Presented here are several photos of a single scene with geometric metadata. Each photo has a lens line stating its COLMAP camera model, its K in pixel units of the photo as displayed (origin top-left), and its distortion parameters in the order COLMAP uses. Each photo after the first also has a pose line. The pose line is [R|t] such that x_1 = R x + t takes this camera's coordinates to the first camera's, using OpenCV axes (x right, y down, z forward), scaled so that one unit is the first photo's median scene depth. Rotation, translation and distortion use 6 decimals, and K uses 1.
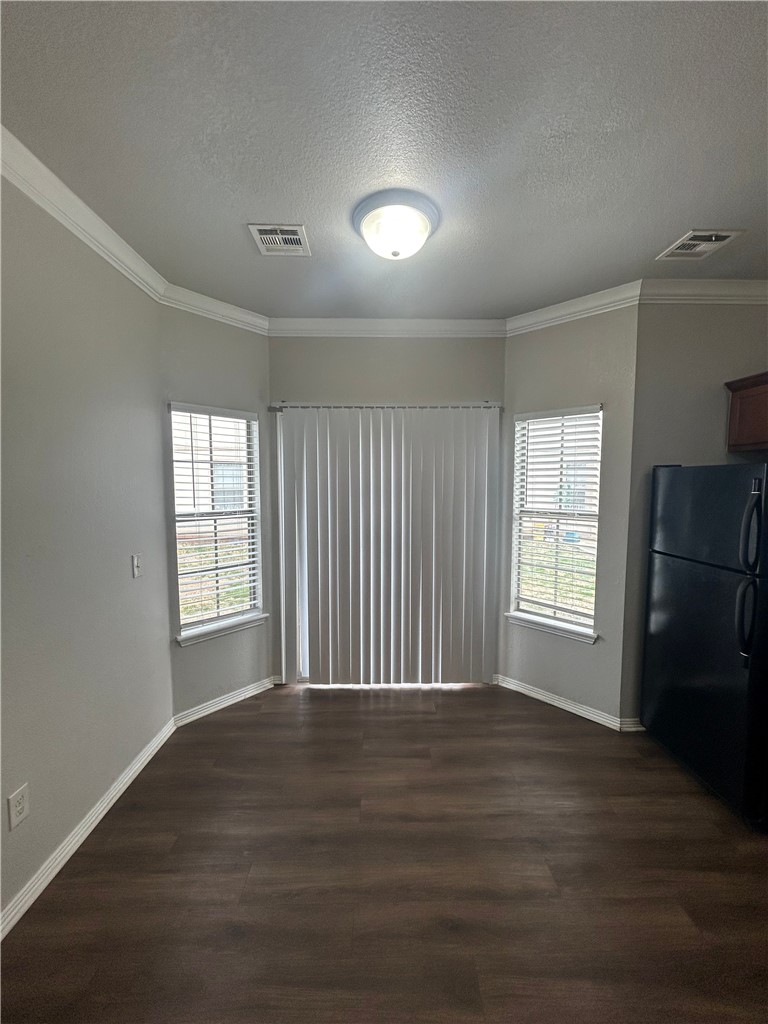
lens RADIAL K [[412.6, 0, 384.0], [0, 412.6, 512.0], [0, 0, 1]] dist [0.000299, 0.000090]
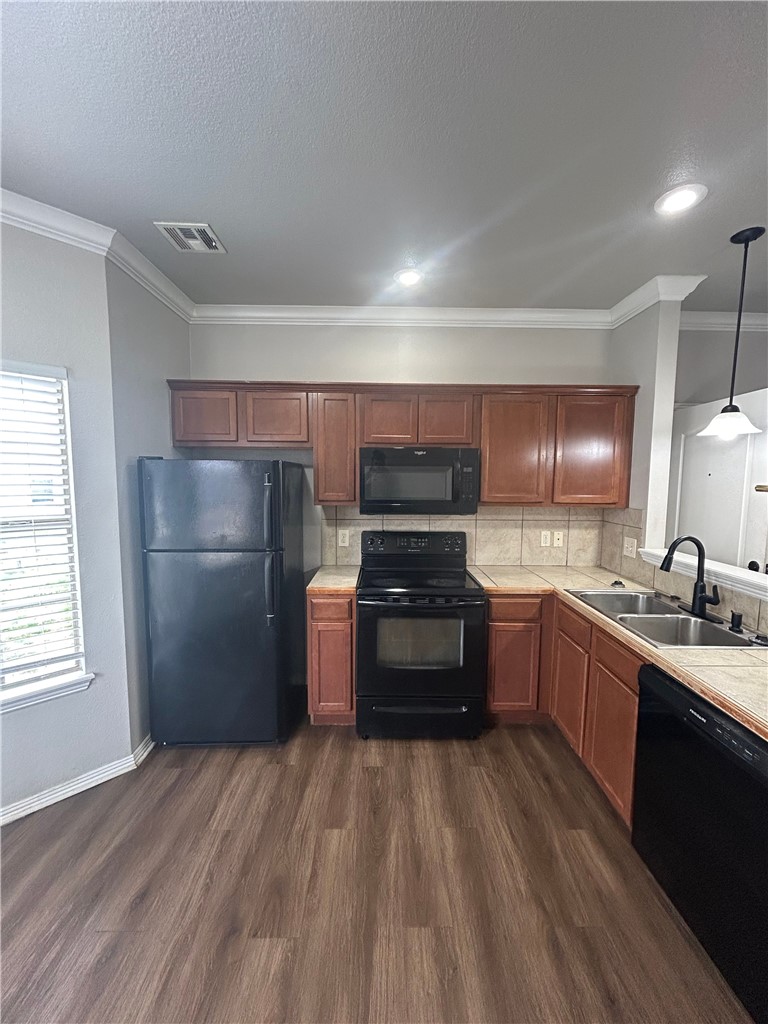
lens RADIAL K [[412.6, 0, 384.0], [0, 412.6, 512.0], [0, 0, 1]] dist [0.000299, 0.000090]
pose [[-0.006600, -0.093100, 0.995635, -0.247992], [0.064687, 0.993531, 0.093332, -0.042790], [-0.997884, 0.065021, -0.000534, 0.483098]]
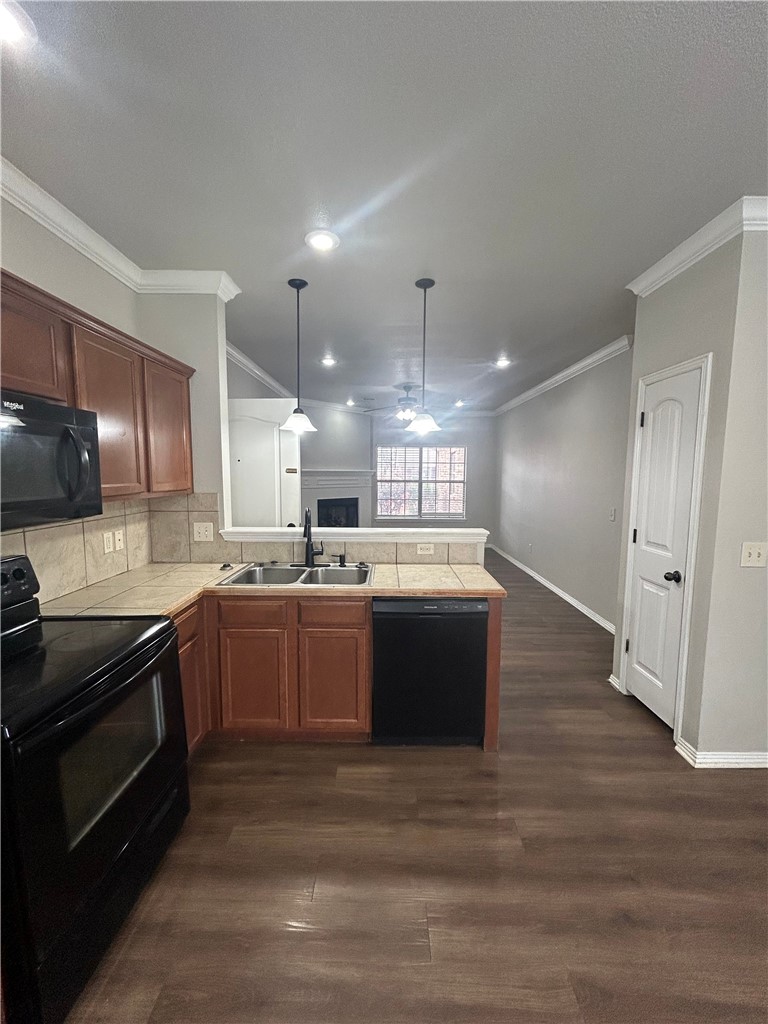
lens RADIAL K [[412.6, 0, 384.0], [0, 412.6, 512.0], [0, 0, 1]] dist [0.000299, 0.000090]
pose [[-0.999925, -0.012073, 0.002045, 0.345721], [-0.011537, 0.984871, 0.172904, -0.053846], [-0.004101, 0.172868, -0.984936, 0.913110]]
